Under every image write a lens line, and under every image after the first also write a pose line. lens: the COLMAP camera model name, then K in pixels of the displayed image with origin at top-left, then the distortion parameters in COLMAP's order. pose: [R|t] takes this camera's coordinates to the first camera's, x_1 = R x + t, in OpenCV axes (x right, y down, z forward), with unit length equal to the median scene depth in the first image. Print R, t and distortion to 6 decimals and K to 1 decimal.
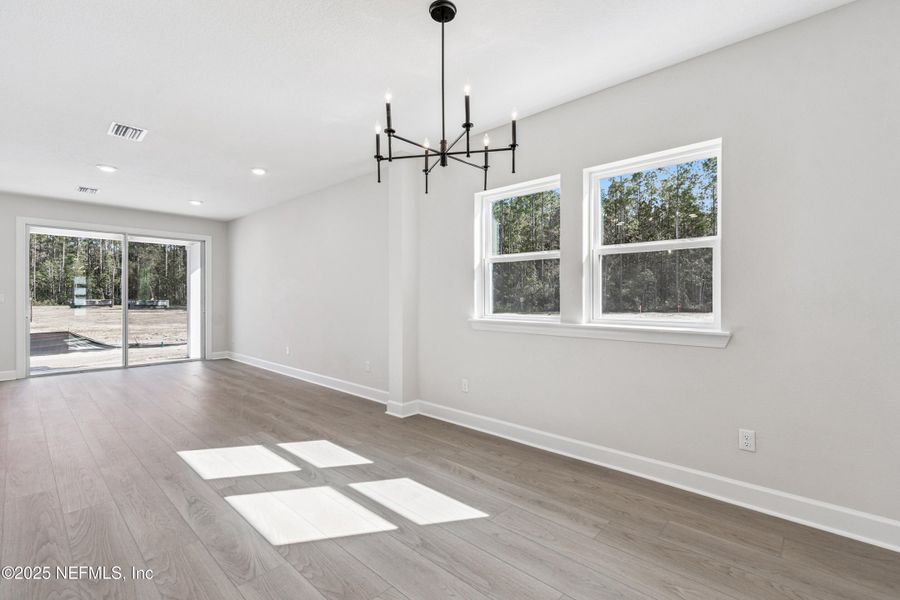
lens RADIAL K [[397.3, 0, 454.5], [0, 397.3, 299.2], [0, 0, 1]] dist [0.010713, -0.000264]
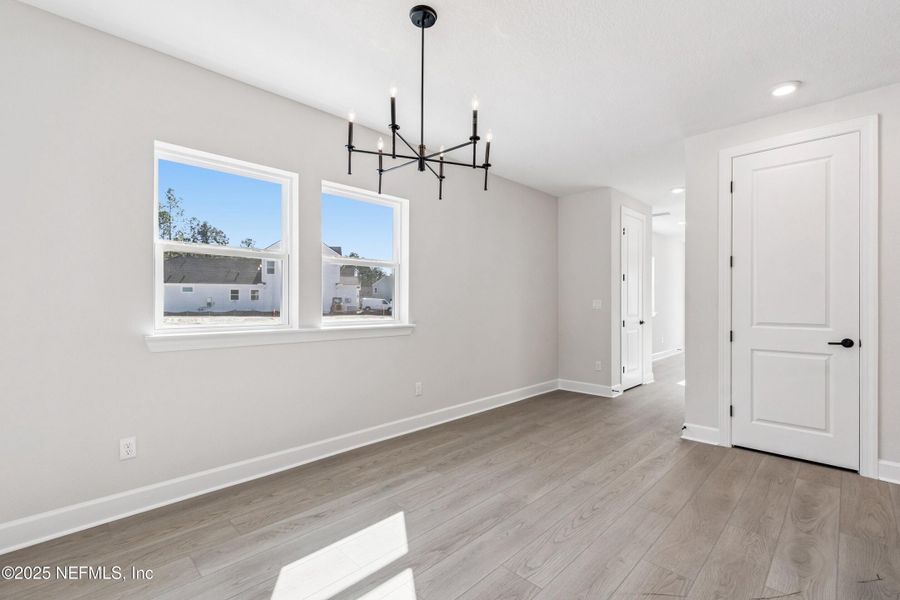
lens RADIAL K [[402.5, 0, 455.0], [0, 402.5, 304.3], [0, 0, 1]] dist [0.005799, -0.001027]
pose [[0.039530, -0.006475, 0.999197, -0.892289], [-0.000830, 0.999978, 0.006513, -0.007868], [-0.999218, -0.001087, 0.039524, 0.759916]]
